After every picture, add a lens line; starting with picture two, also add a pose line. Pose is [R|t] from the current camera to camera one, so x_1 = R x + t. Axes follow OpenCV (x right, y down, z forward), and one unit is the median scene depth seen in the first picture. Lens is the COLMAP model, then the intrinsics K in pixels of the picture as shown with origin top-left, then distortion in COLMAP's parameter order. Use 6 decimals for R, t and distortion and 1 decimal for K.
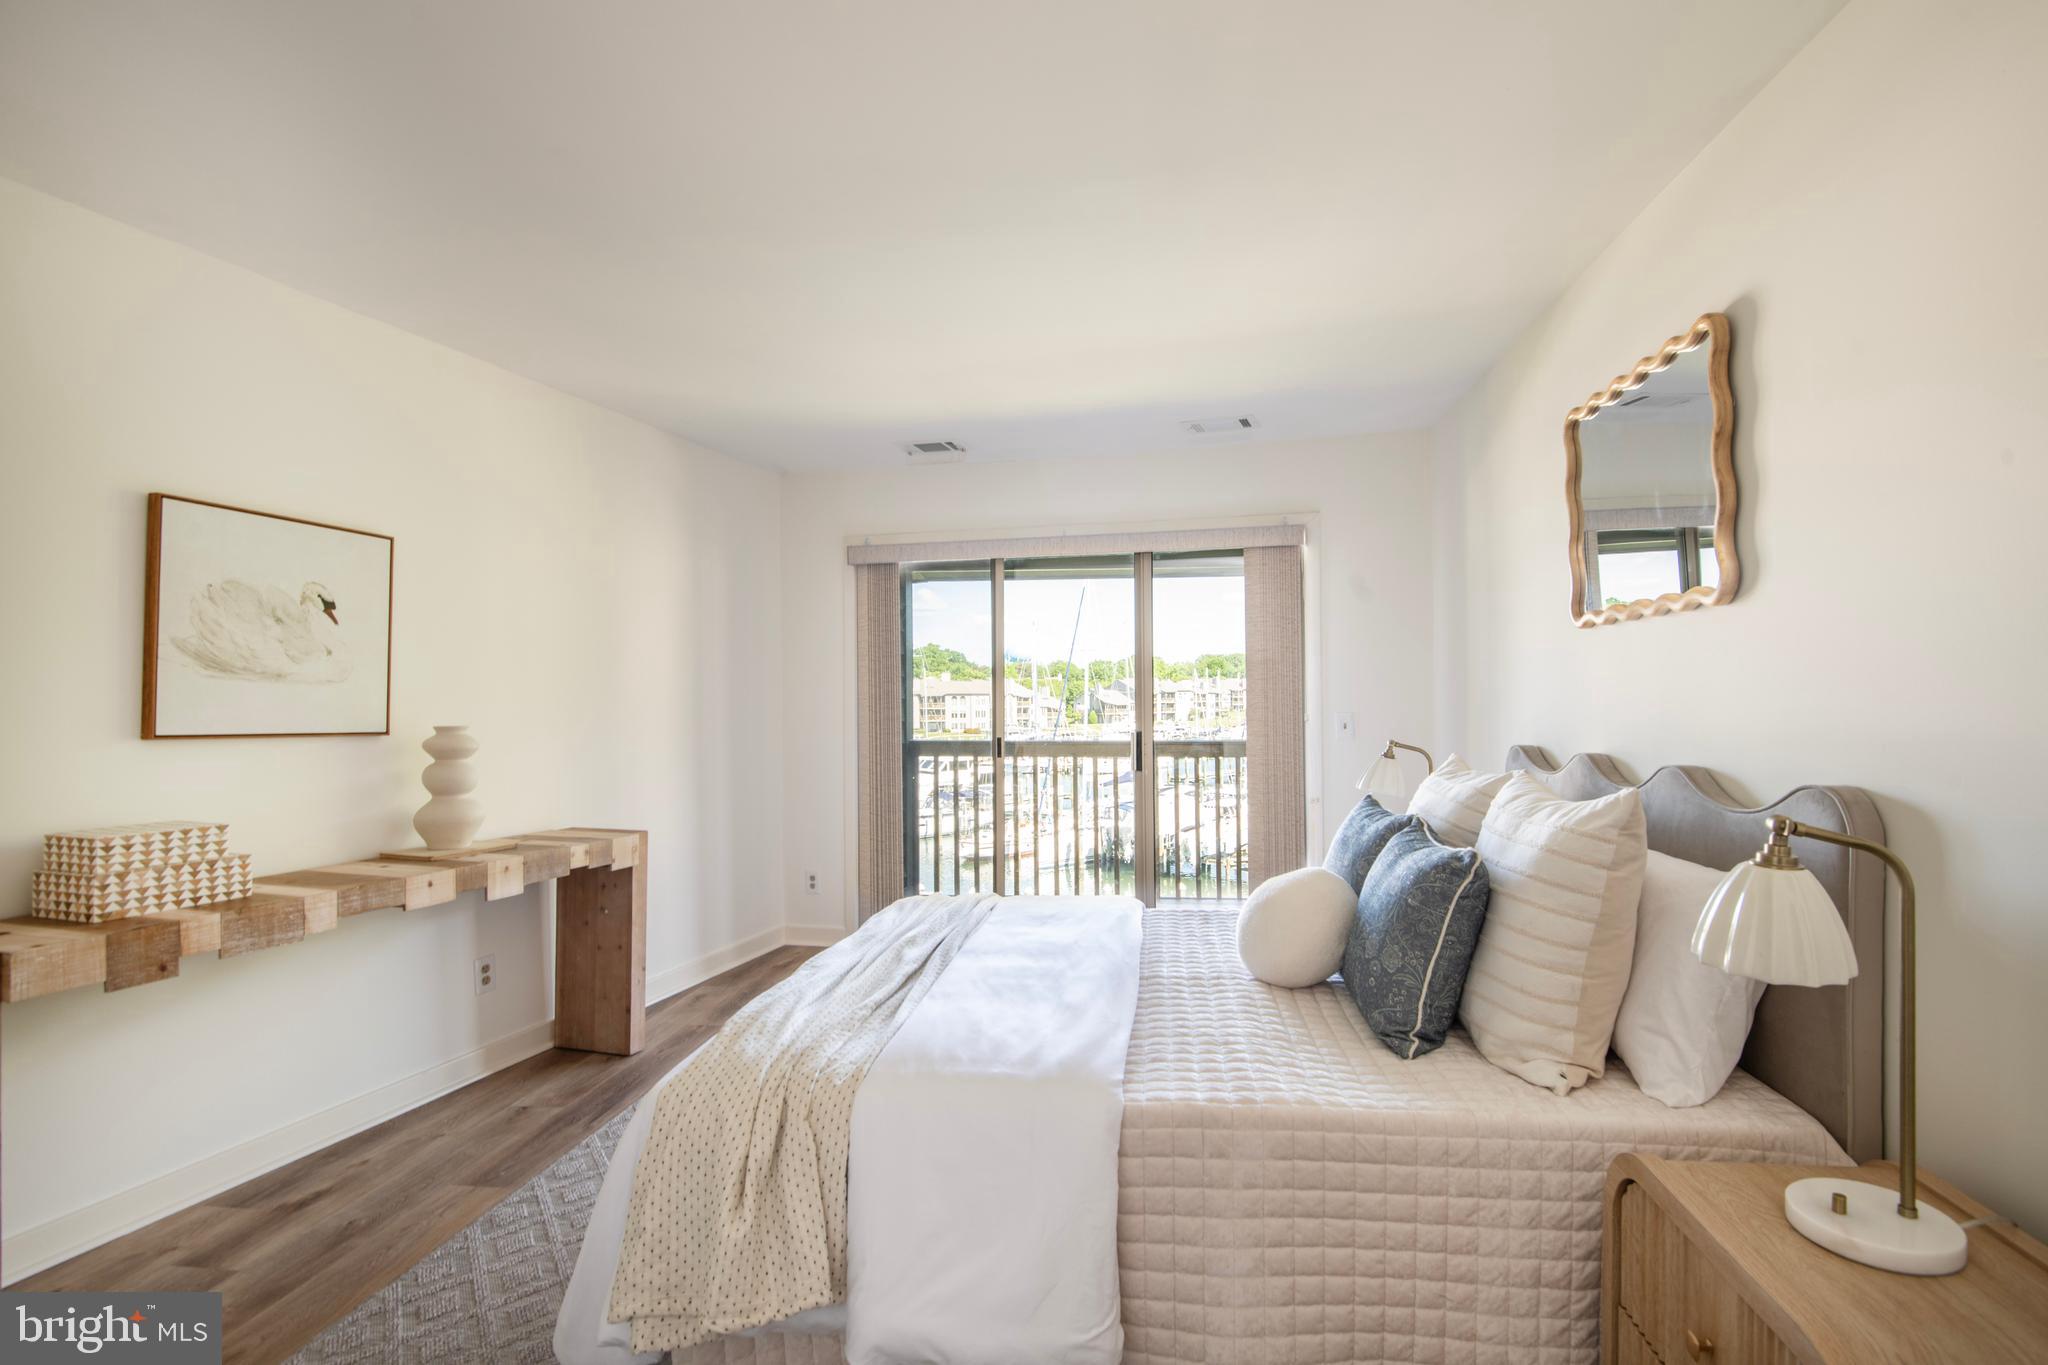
lens RADIAL K [[928.3, 0, 1024.0], [0, 928.3, 682.5], [0, 0, 1]] dist [-0.000311, -0.000231]
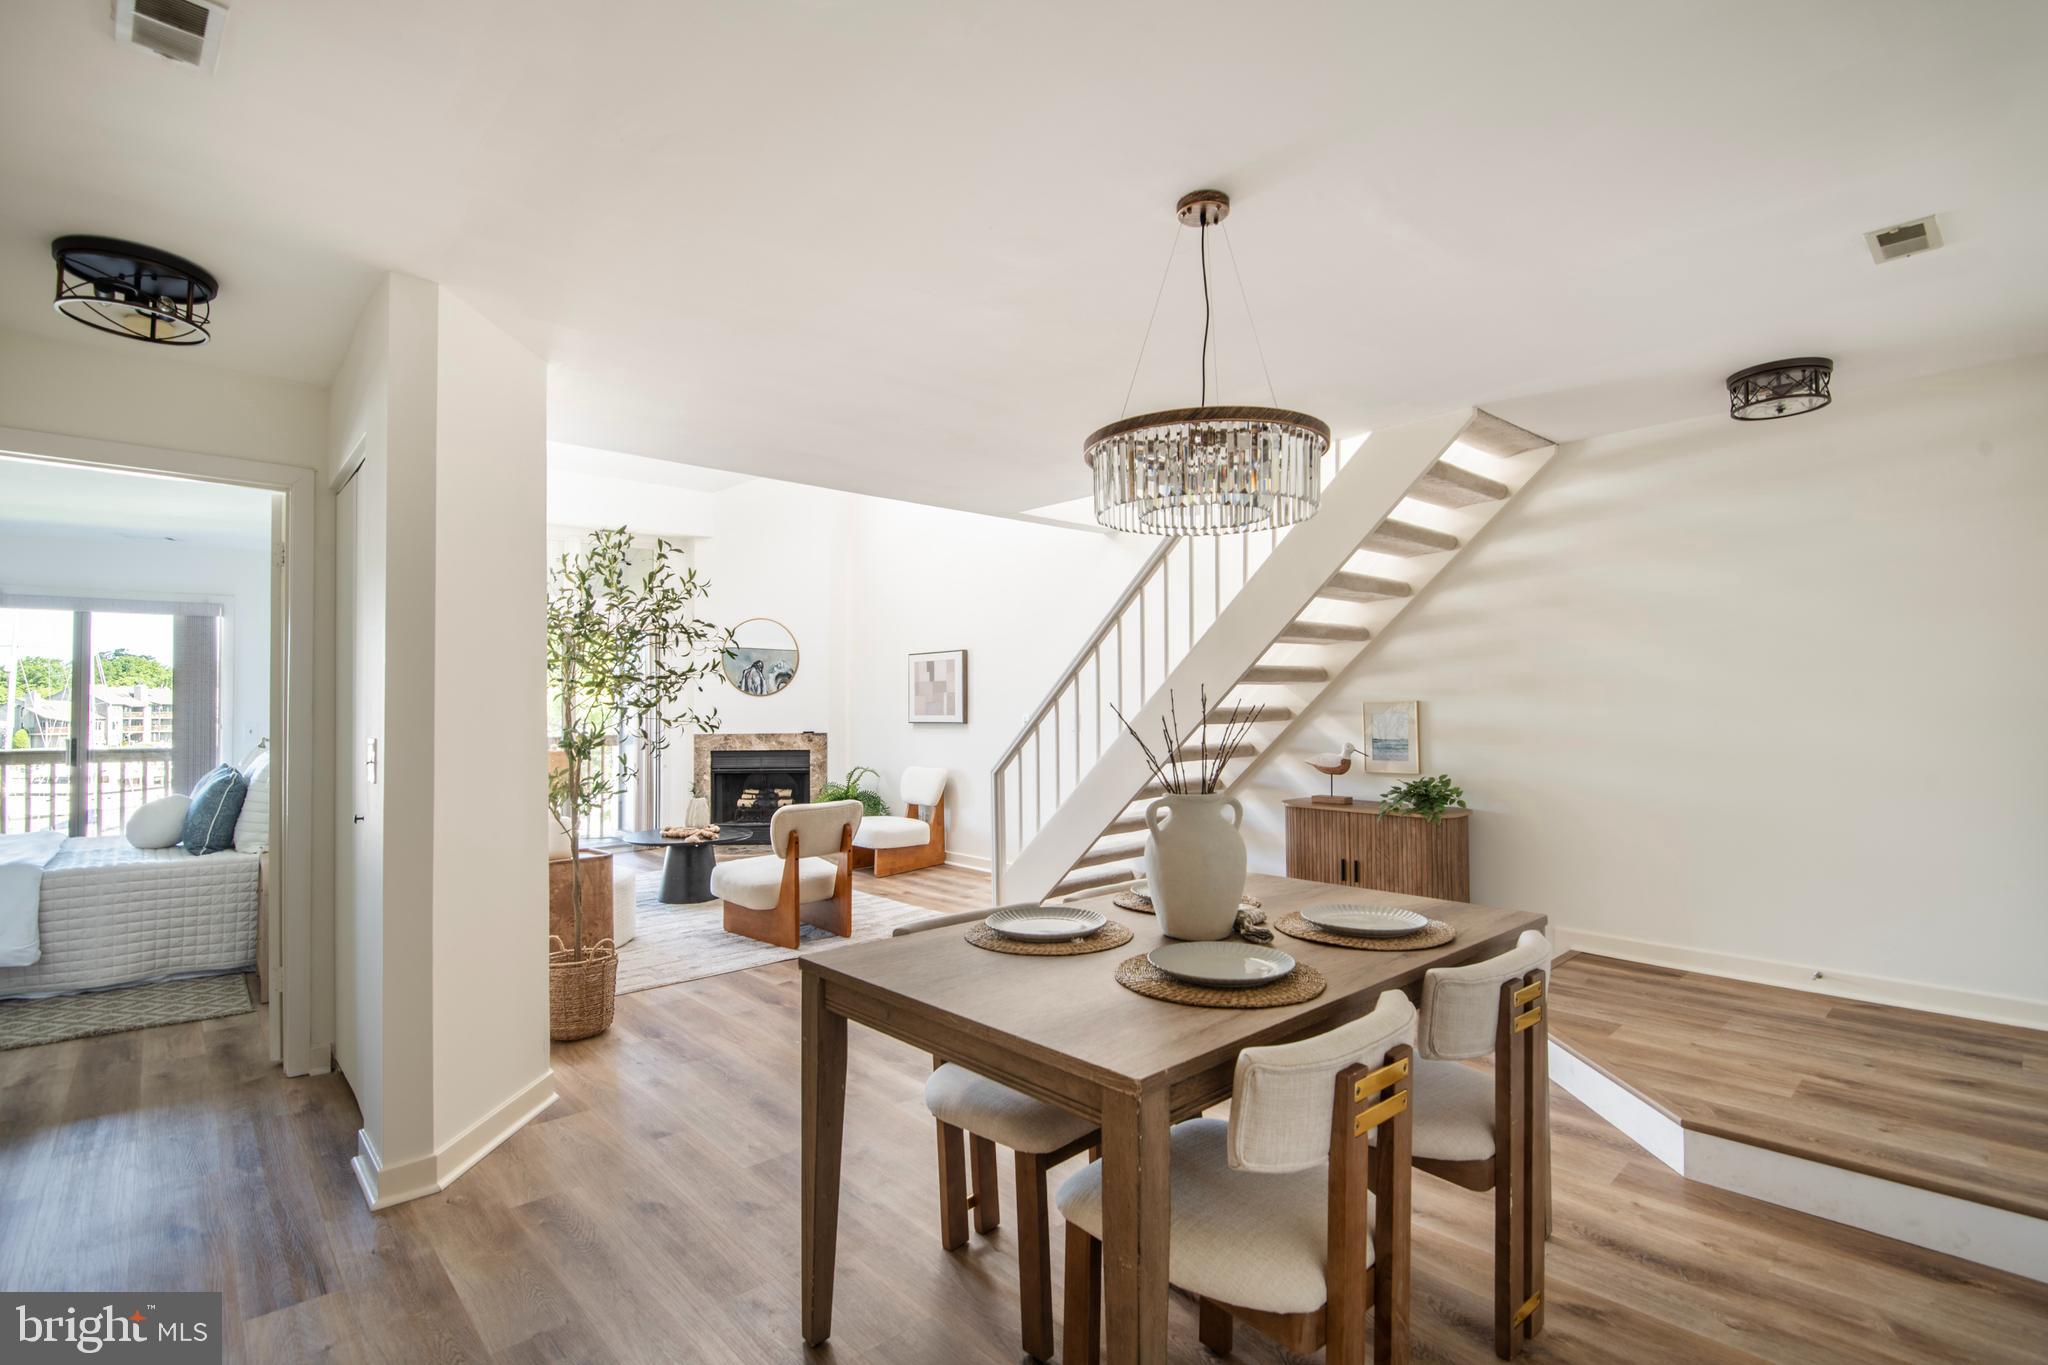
lens RADIAL K [[975.8, 0, 1024.0], [0, 975.8, 682.5], [0, 0, 1]] dist [0.000224, -0.000284]
pose [[0.642608, 0.015703, 0.766034, -0.120050], [-0.008107, 0.999873, -0.013696, -0.035233], [-0.766153, 0.002591, 0.642654, -1.499181]]
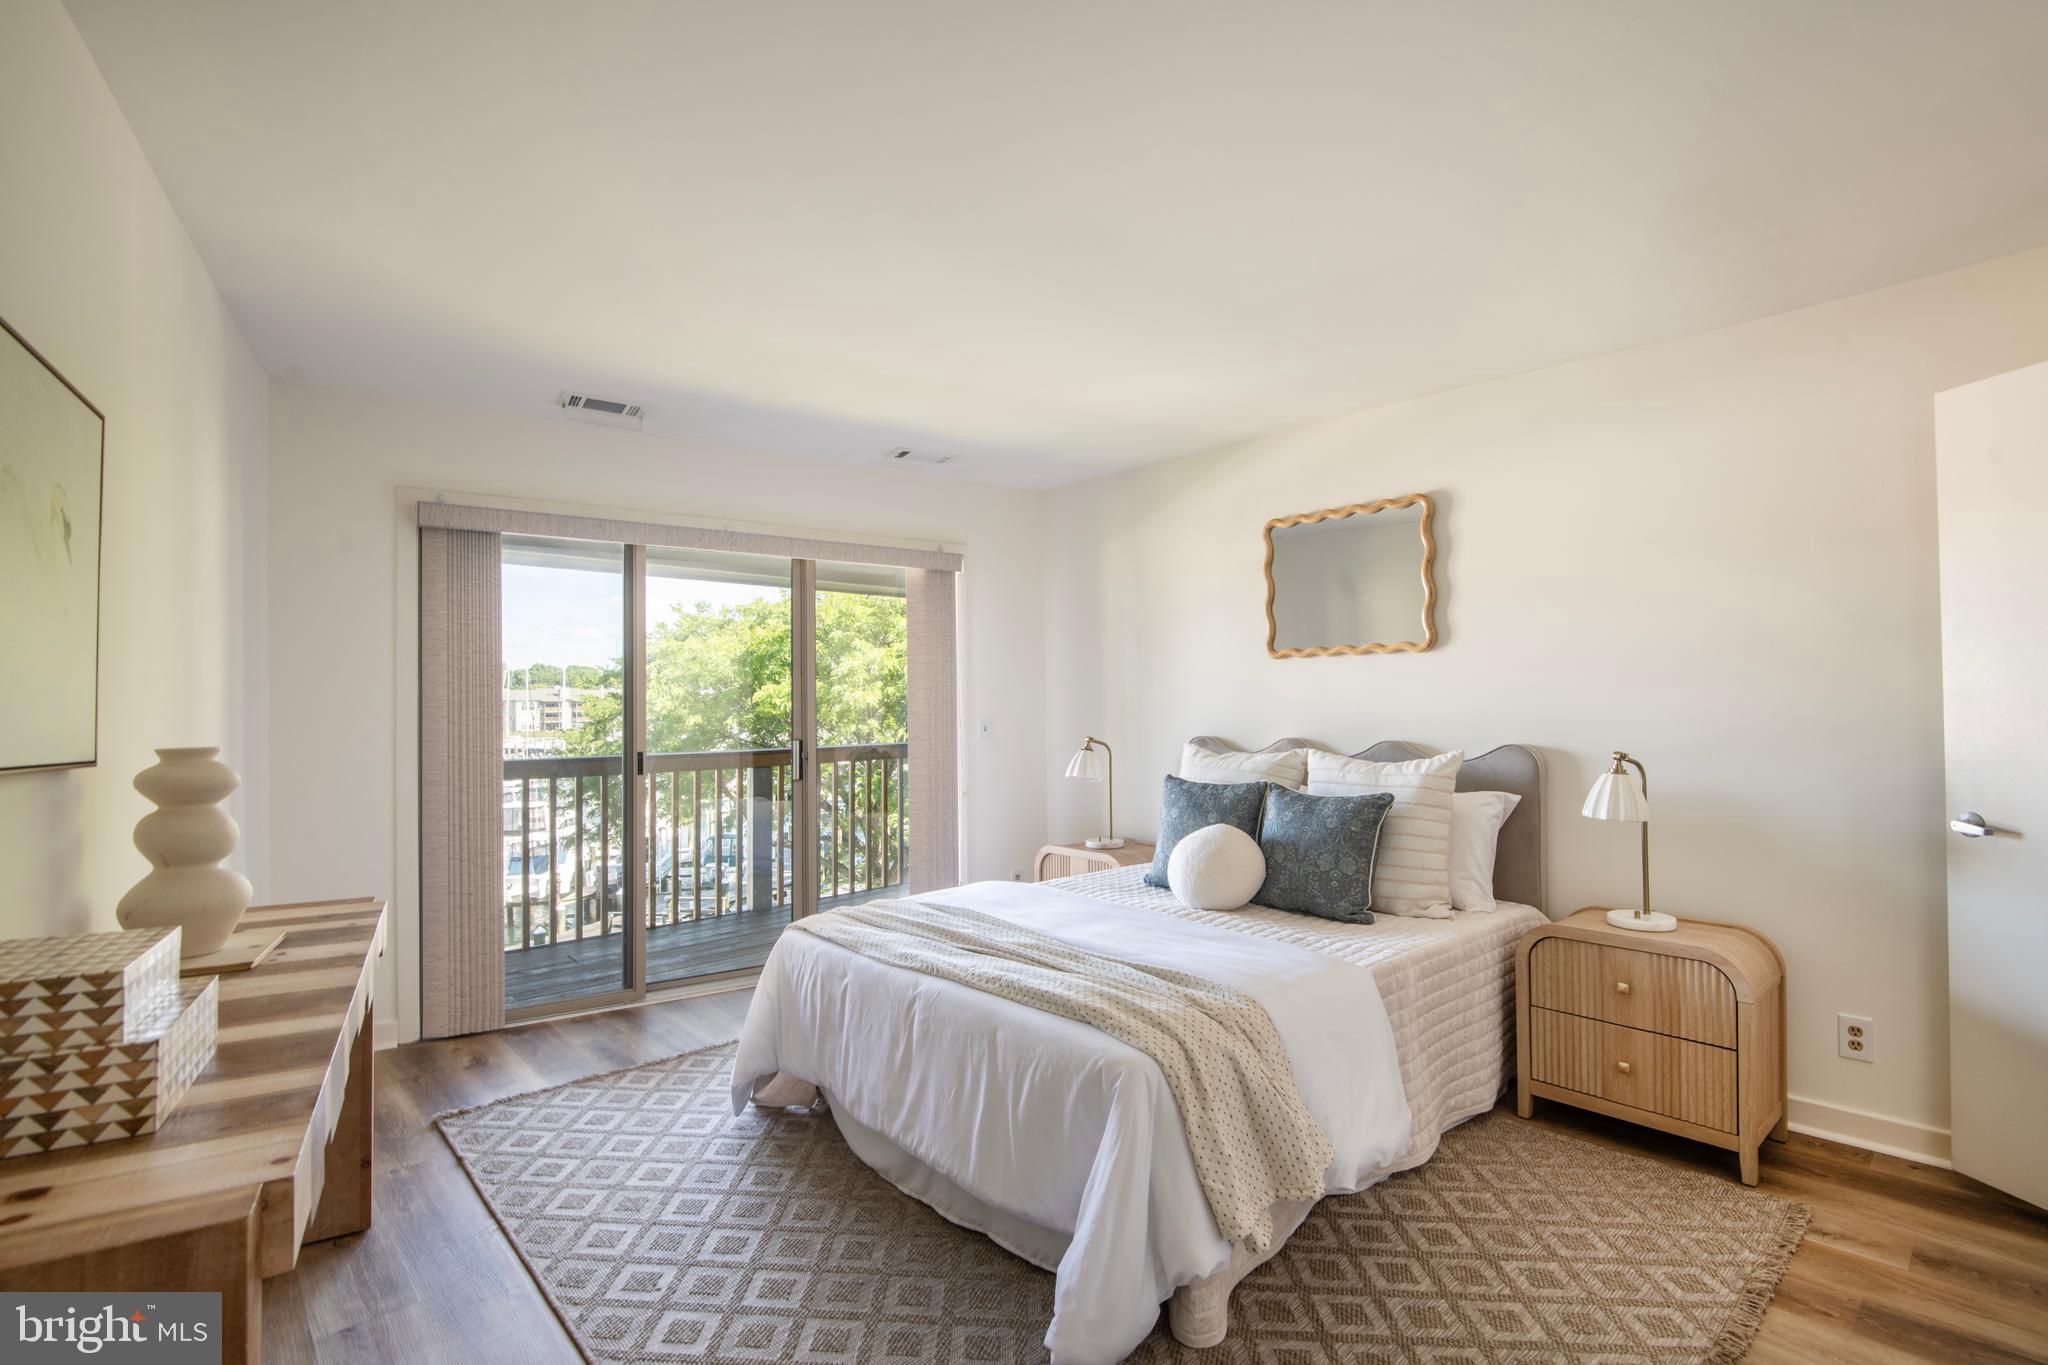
lens RADIAL K [[975.8, 0, 1024.0], [0, 975.8, 682.5], [0, 0, 1]] dist [0.000224, -0.000284]
pose [[0.660691, 0.018614, 0.750427, -0.750184], [-0.010807, 0.999825, -0.015286, 0.009222], [-0.750580, 0.001990, 0.660776, 0.192560]]
